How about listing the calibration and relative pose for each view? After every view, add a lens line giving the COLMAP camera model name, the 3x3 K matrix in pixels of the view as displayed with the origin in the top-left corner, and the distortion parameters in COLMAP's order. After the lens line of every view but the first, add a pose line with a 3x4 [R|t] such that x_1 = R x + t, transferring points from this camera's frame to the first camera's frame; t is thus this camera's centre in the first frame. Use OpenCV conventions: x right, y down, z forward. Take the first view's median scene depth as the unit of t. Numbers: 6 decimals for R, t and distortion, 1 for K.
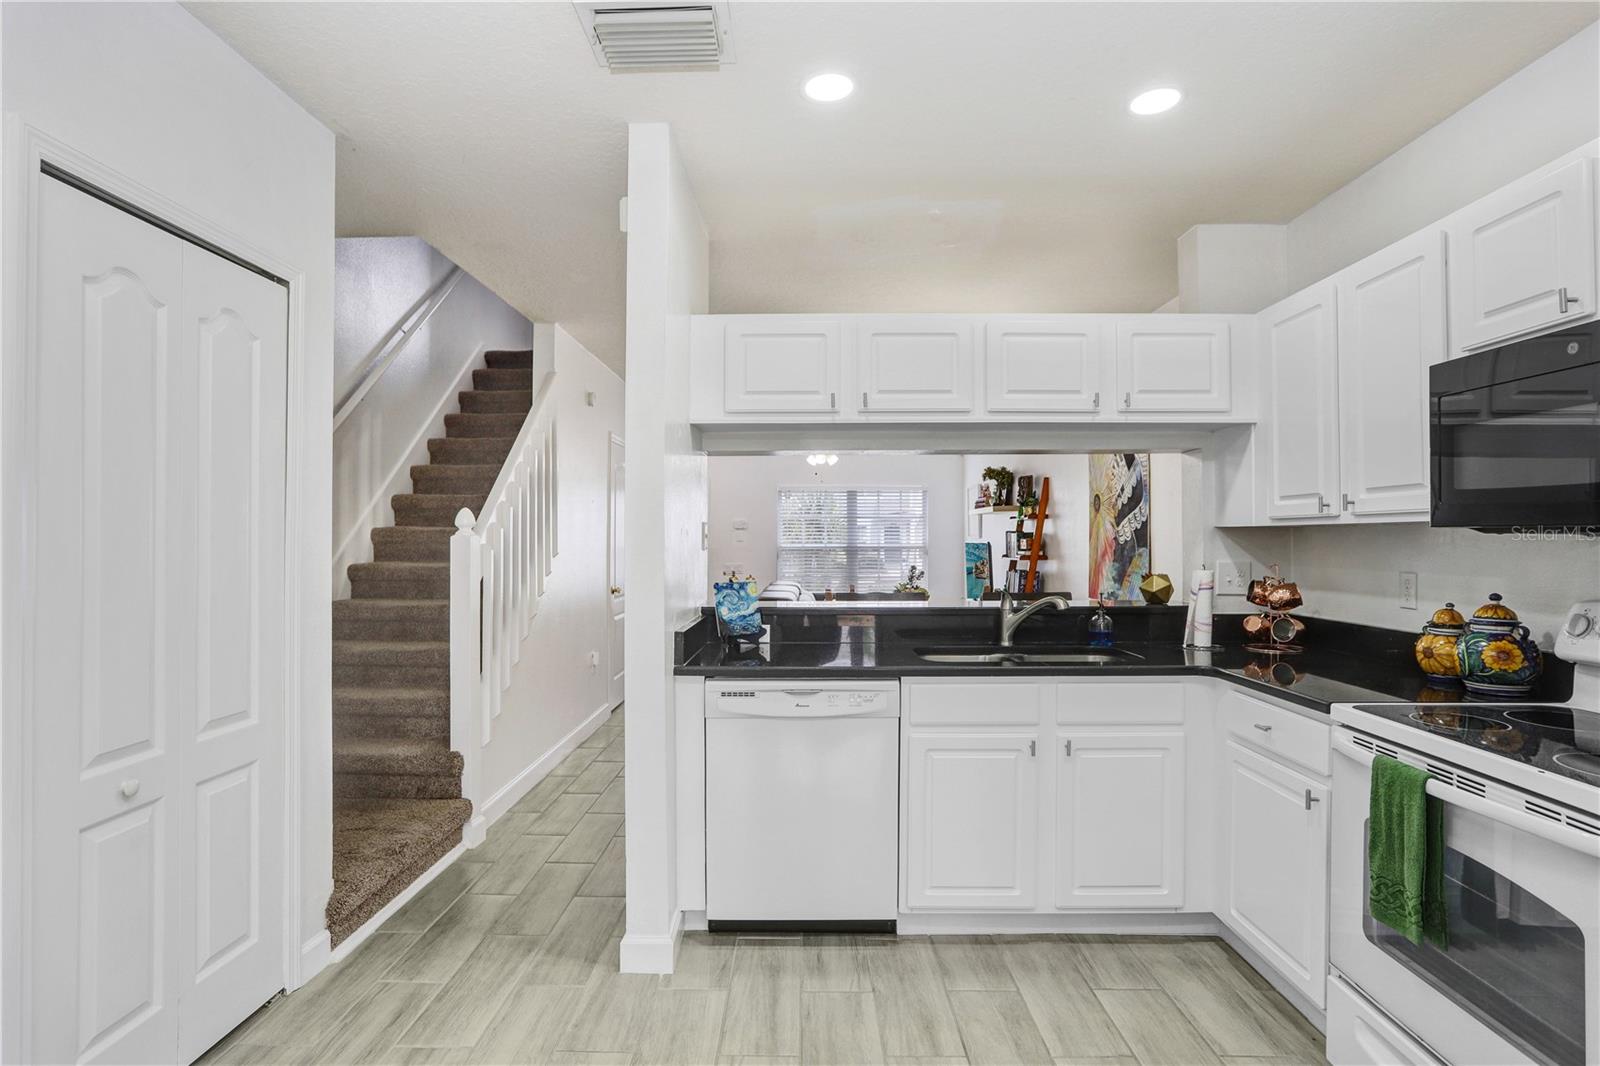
lens RADIAL K [[796.9, 0, 791.5], [0, 796.9, 534.5], [0, 0, 1]] dist [-0.045643, 0.006045]
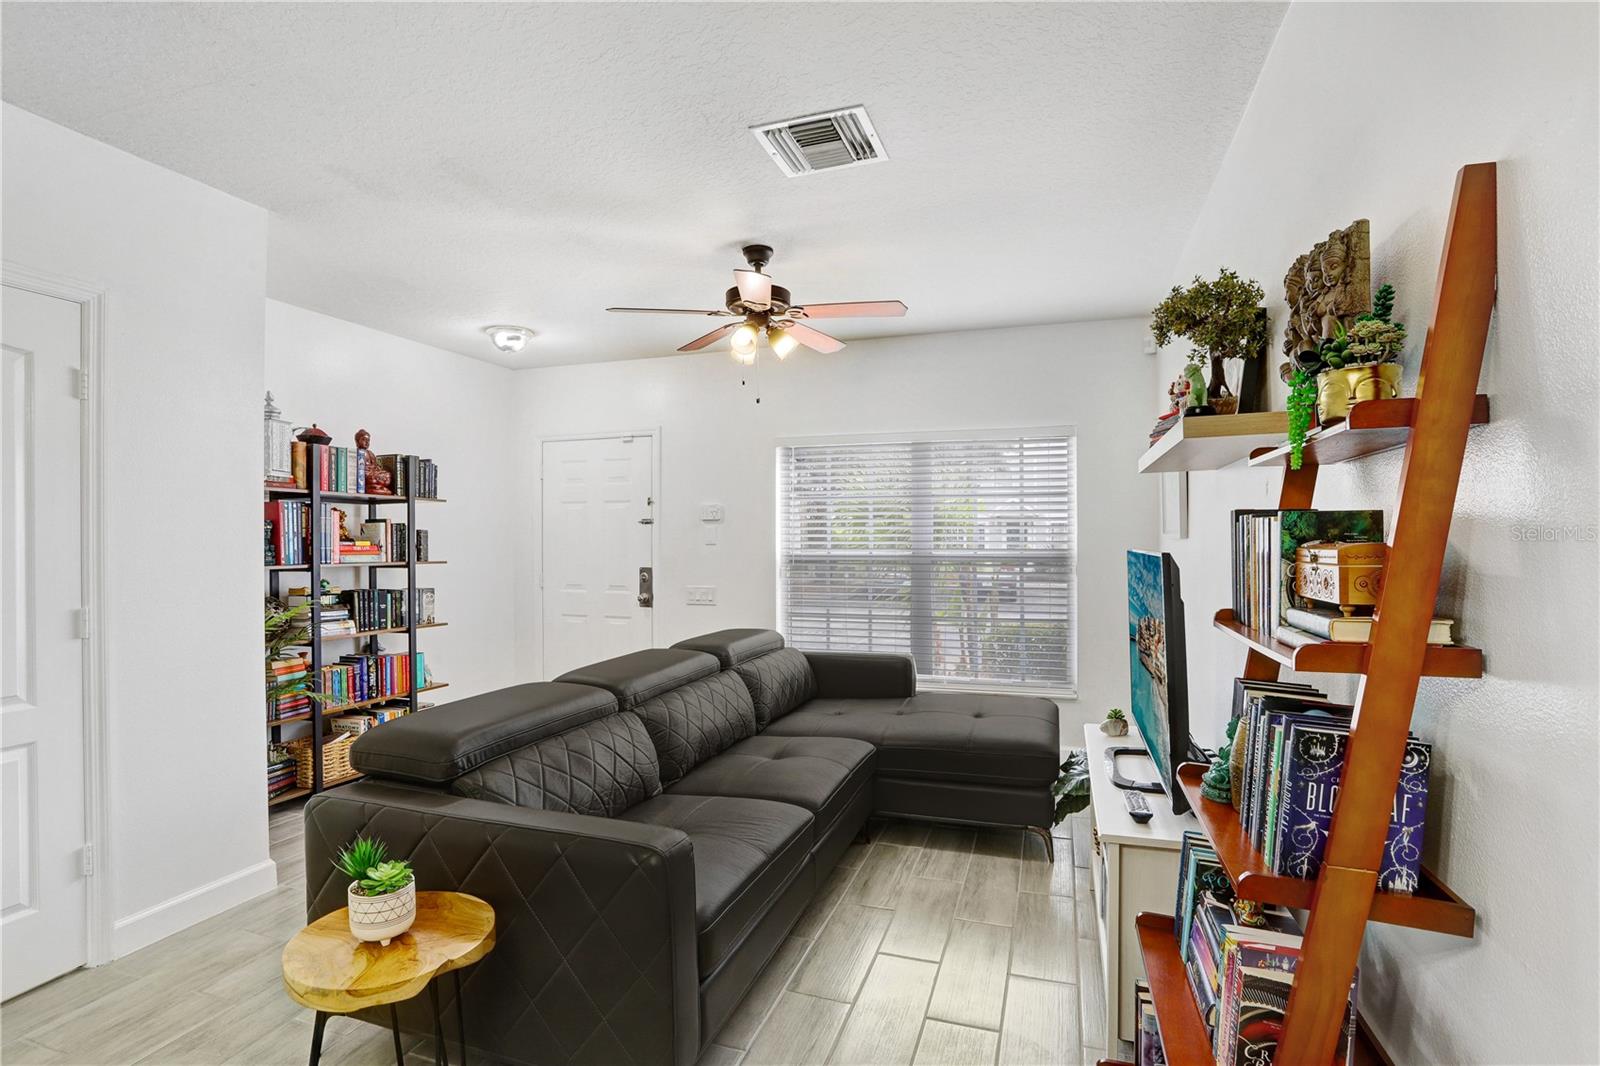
lens RADIAL K [[796.9, 0, 759.1], [0, 796.9, 538.5], [0, 0, 1]] dist [-0.045643, 0.006045]
pose [[0.946322, -0.006116, -0.323168, 0.230206], [0.007895, 0.999960, 0.004195, 0.001312], [0.323130, -0.006521, 0.946332, 0.797597]]
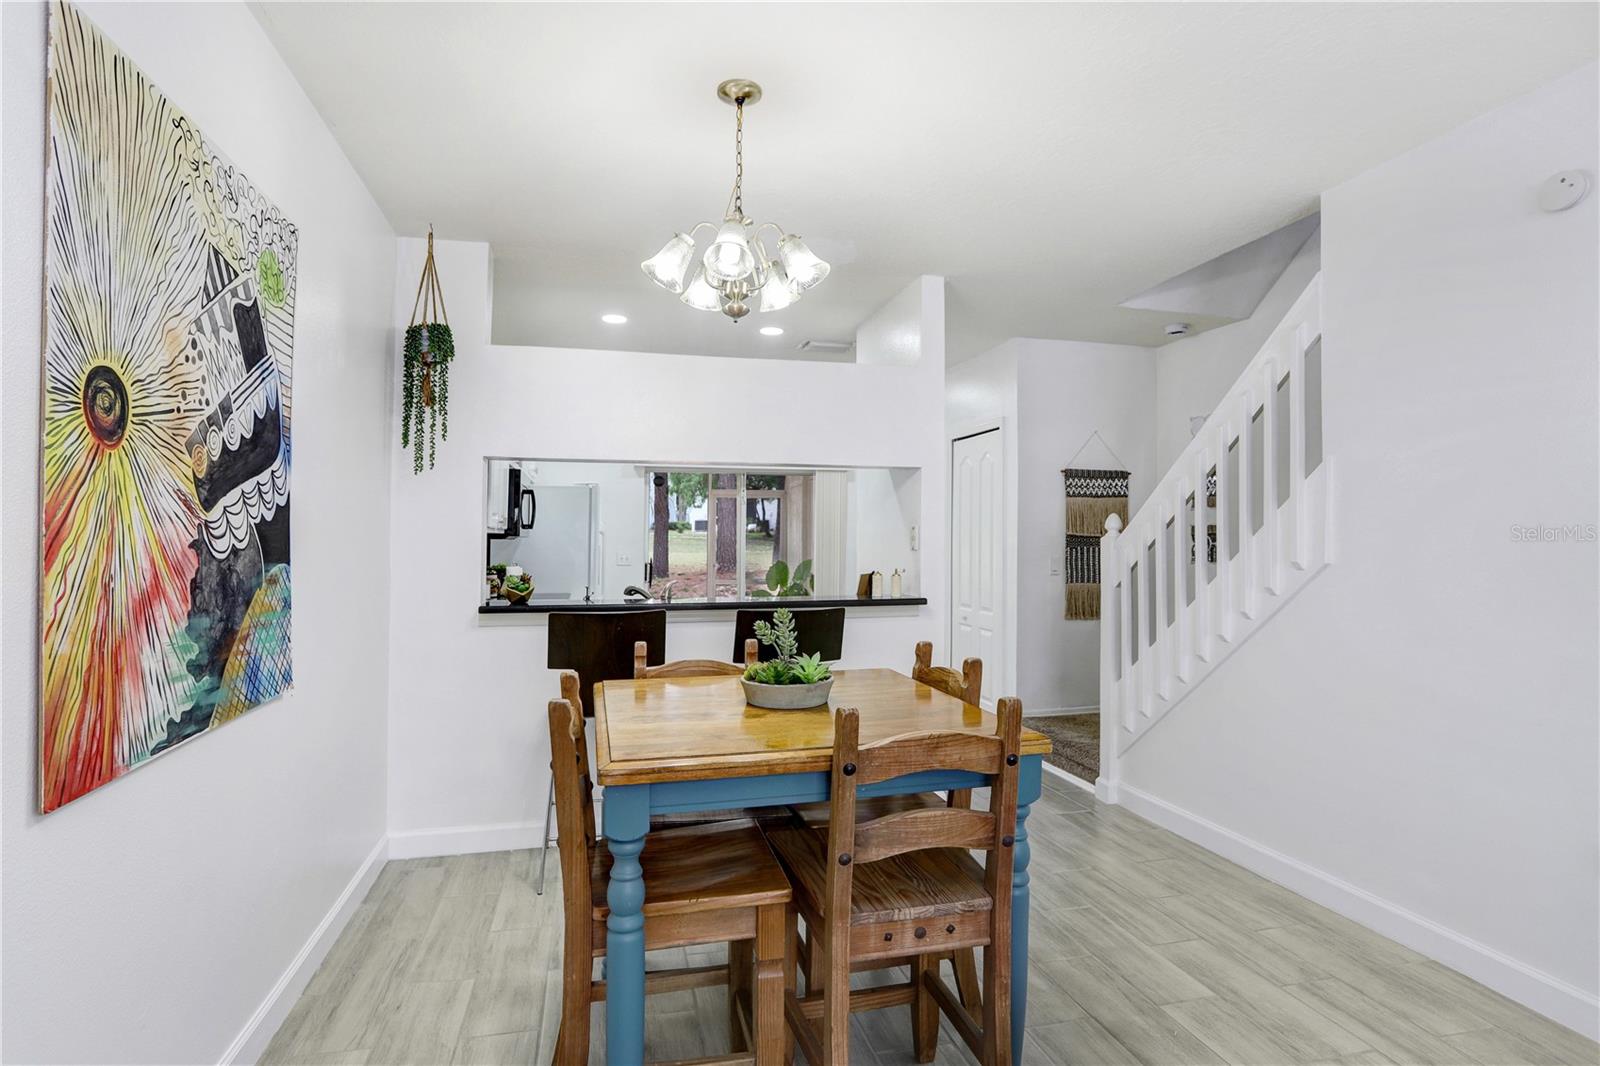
lens RADIAL K [[796.9, 0, 800.4], [0, 796.9, 530.3], [0, 0, 1]] dist [-0.045643, 0.006045]
pose [[-0.963675, -0.005478, -0.267020, 0.197241], [-0.000735, 0.999840, -0.017858, 0.003712], [0.267075, -0.017013, -0.963525, 1.070257]]
